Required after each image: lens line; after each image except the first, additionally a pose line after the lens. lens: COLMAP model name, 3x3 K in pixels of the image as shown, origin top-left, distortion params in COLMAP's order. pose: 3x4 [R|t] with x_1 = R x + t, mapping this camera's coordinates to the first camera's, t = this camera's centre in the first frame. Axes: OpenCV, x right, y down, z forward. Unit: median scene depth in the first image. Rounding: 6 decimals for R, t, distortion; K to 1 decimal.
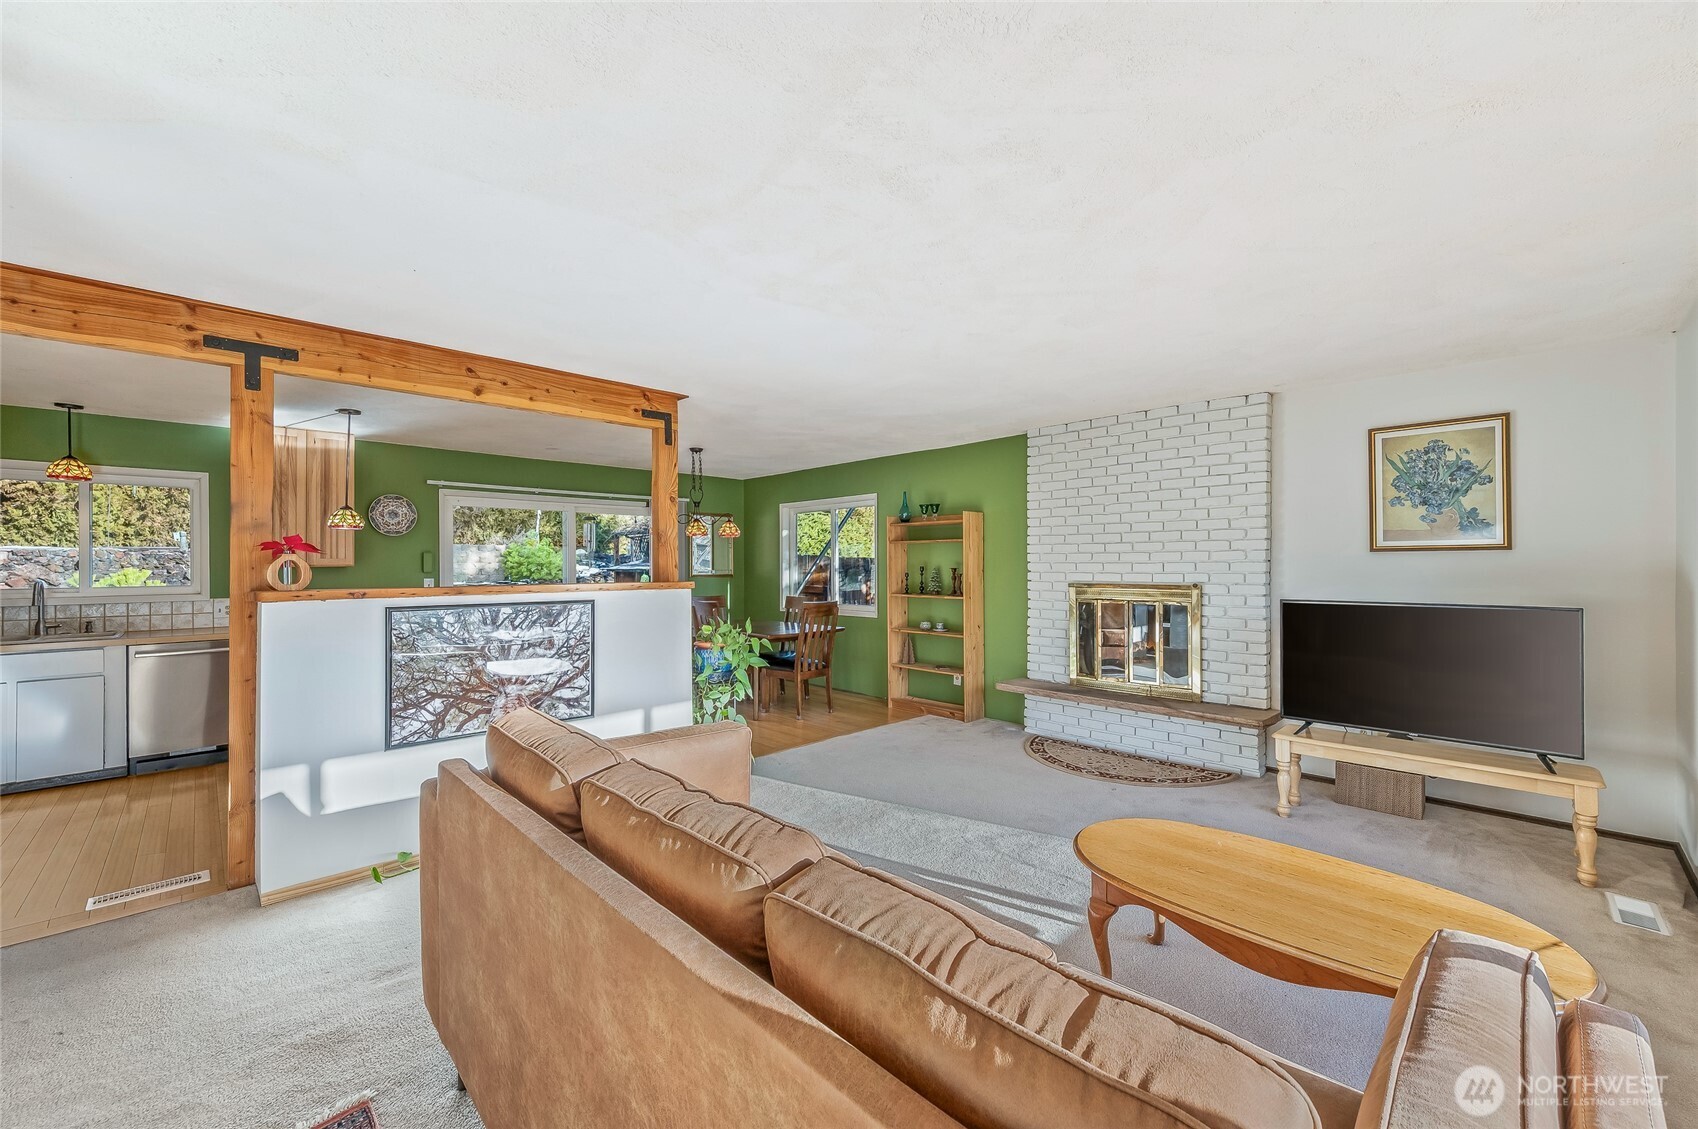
lens RADIAL K [[676.1, 0, 842.7], [0, 676.1, 560.0], [0, 0, 1]] dist [0.000290, 0.000189]
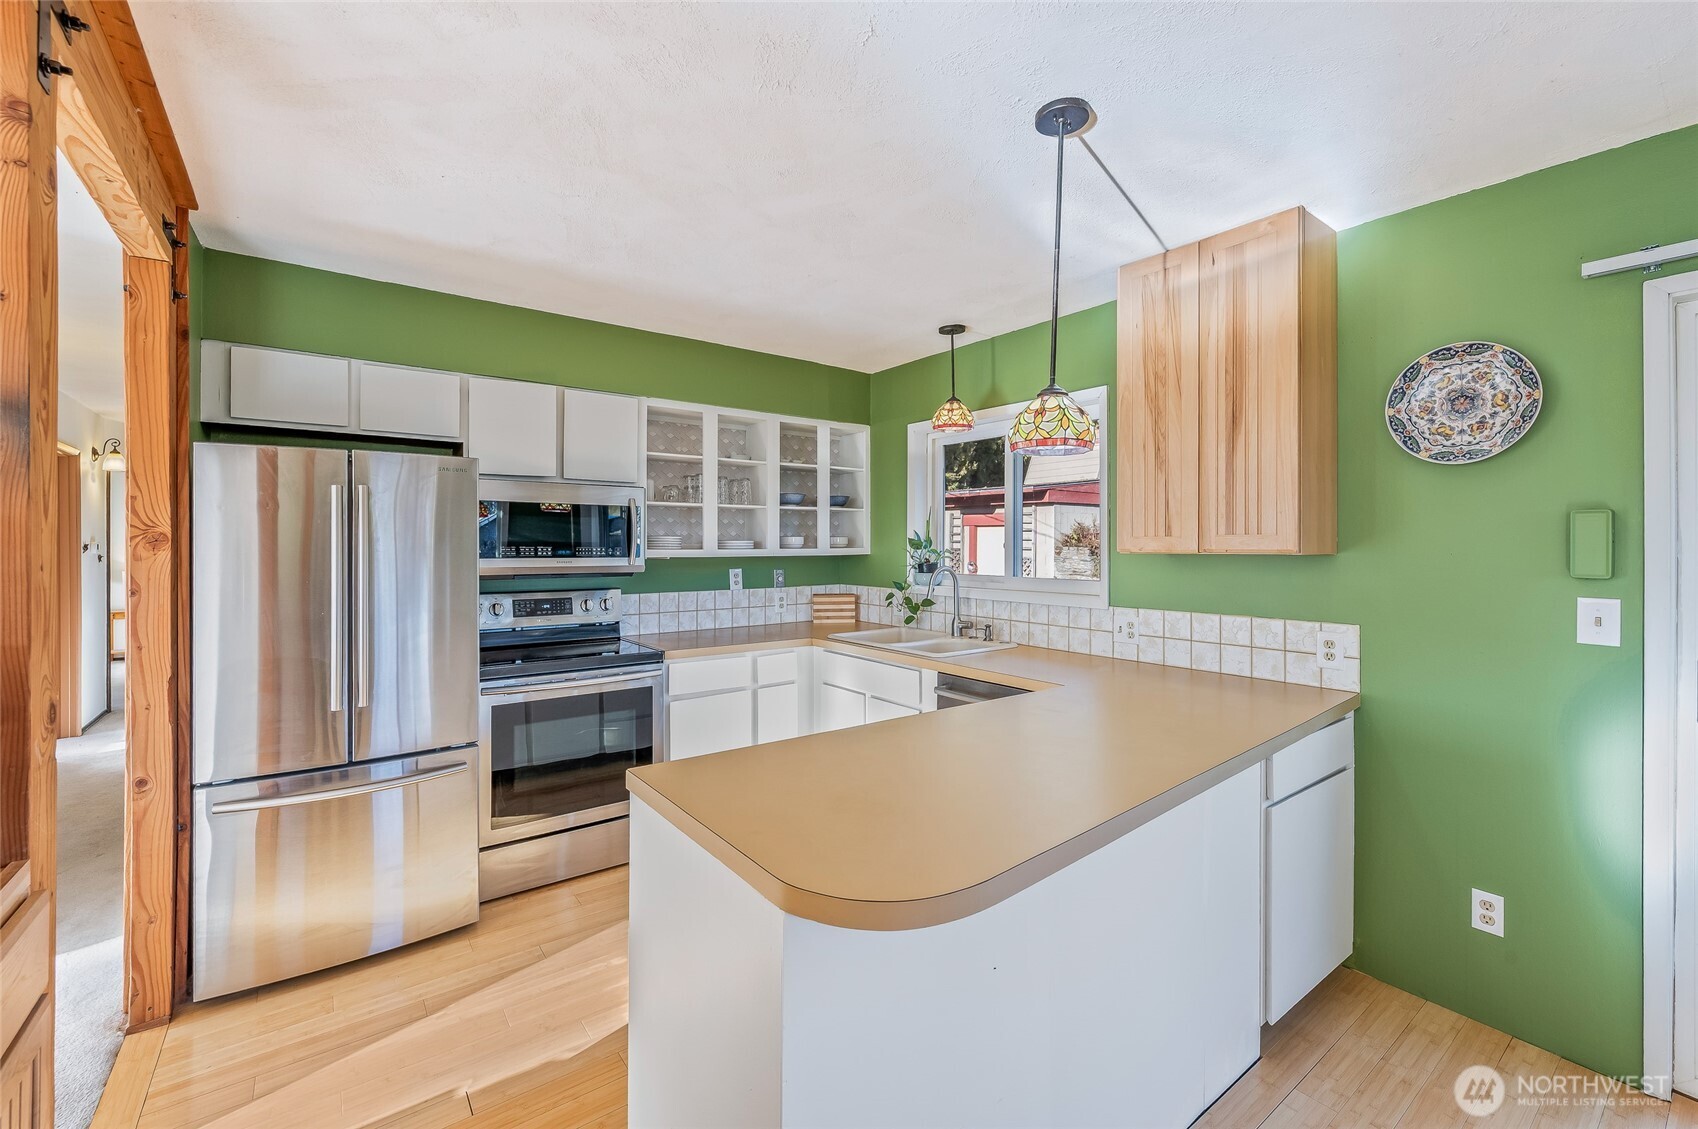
lens RADIAL K [[706.4, 0, 839.7], [0, 706.4, 548.8], [0, 0, 1]] dist [0.000842, -0.000274]
pose [[-0.120168, 0.014575, -0.992647, -0.138163], [0.007743, 0.999876, 0.013744, -0.000607], [0.992723, -0.006035, -0.120265, 0.365560]]
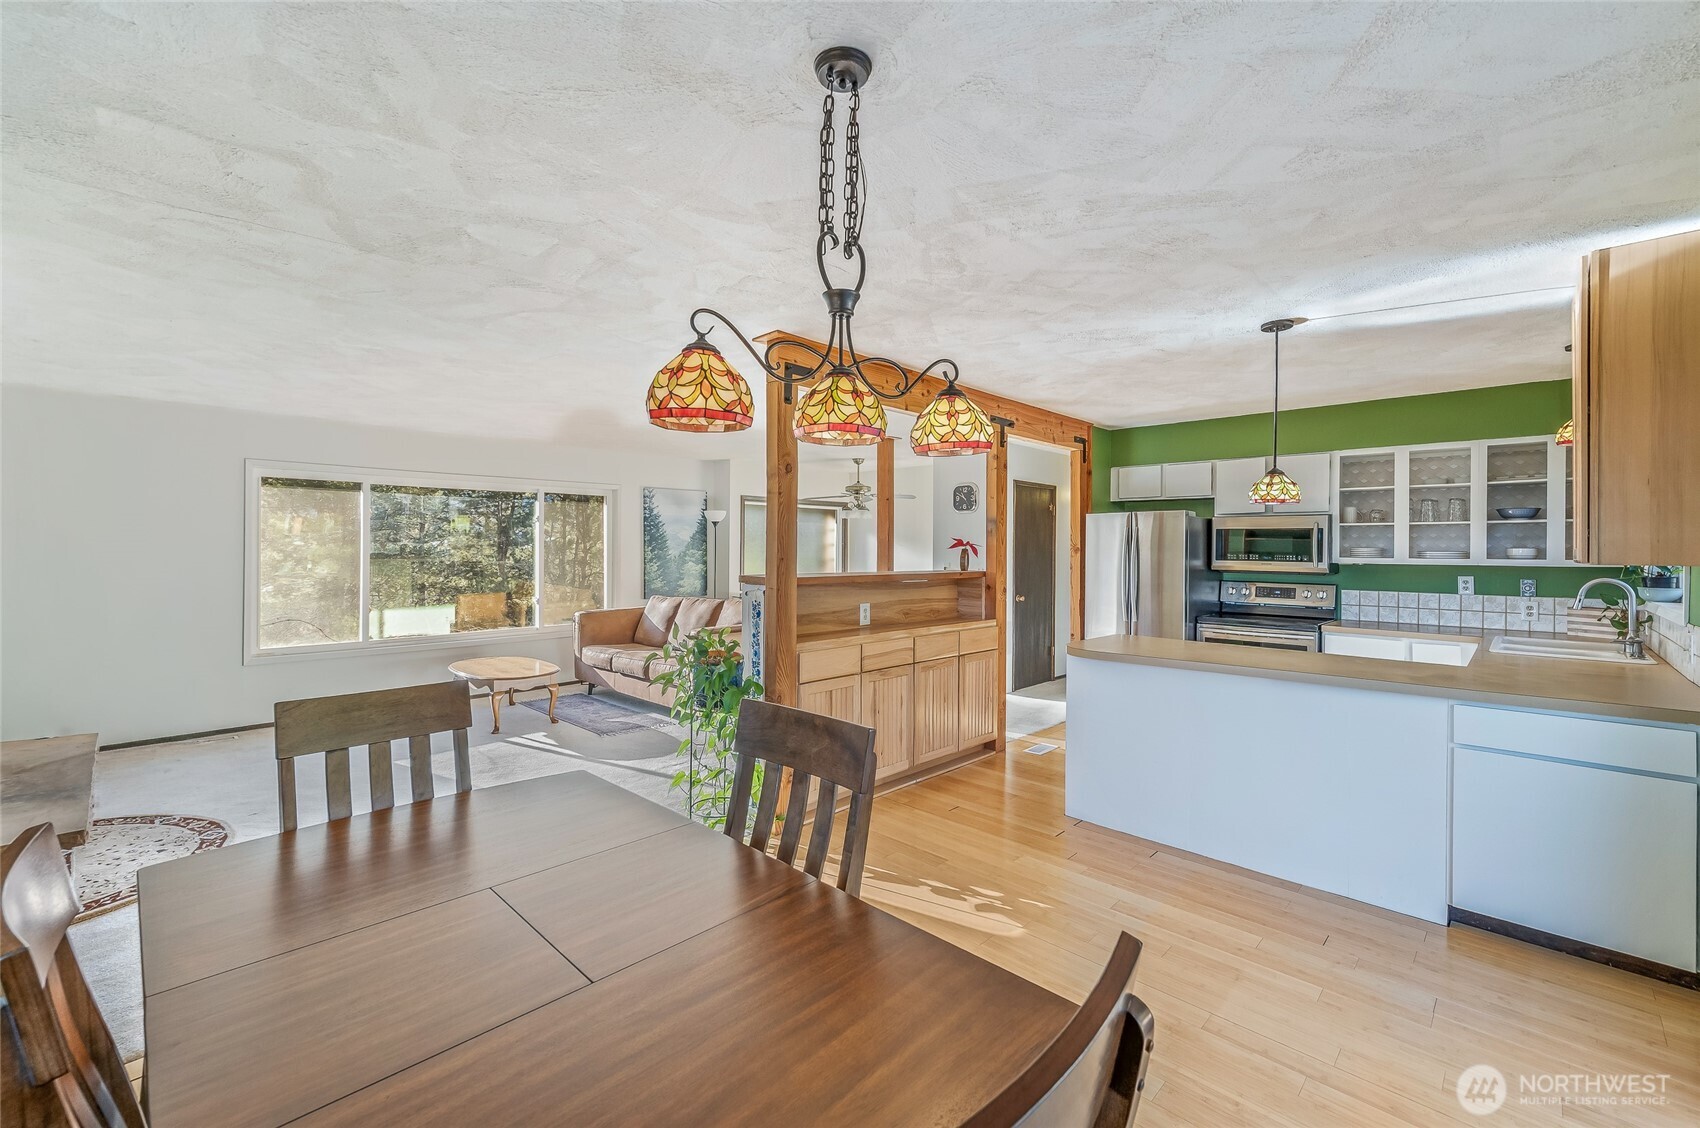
lens RADIAL K [[707.3, 0, 840.7], [0, 707.3, 548.3], [0, 0, 1]] dist [0.000842, -0.000274]
pose [[-0.999428, -0.000600, -0.033819, -0.111105], [-0.000308, 0.999963, -0.008628, 0.001435], [0.033823, -0.008612, -0.999391, 0.660955]]
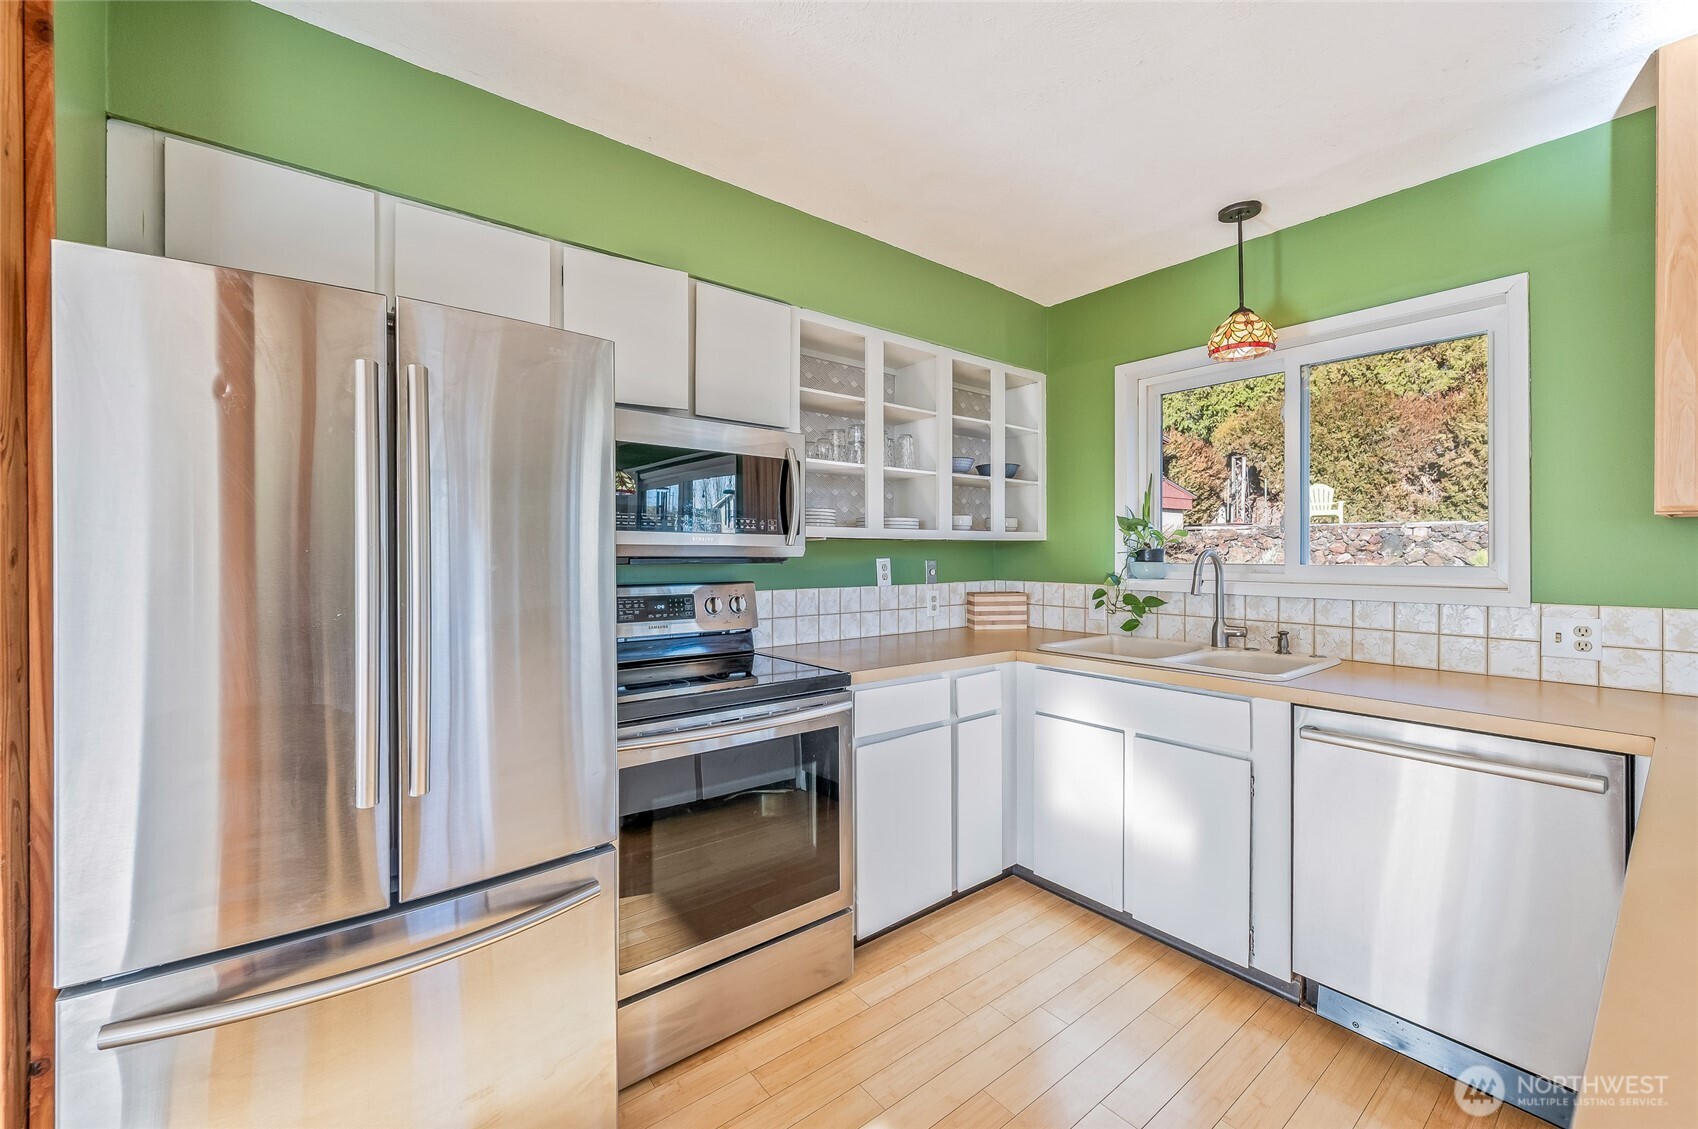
lens RADIAL K [[676.1, 0, 842.7], [0, 676.1, 560.0], [0, 0, 1]] dist [0.000290, 0.000189]
pose [[-0.093292, 0.017359, -0.995487, -0.225500], [0.008622, 0.999825, 0.016626, 0.009969], [0.995601, -0.007032, -0.093425, 0.280915]]
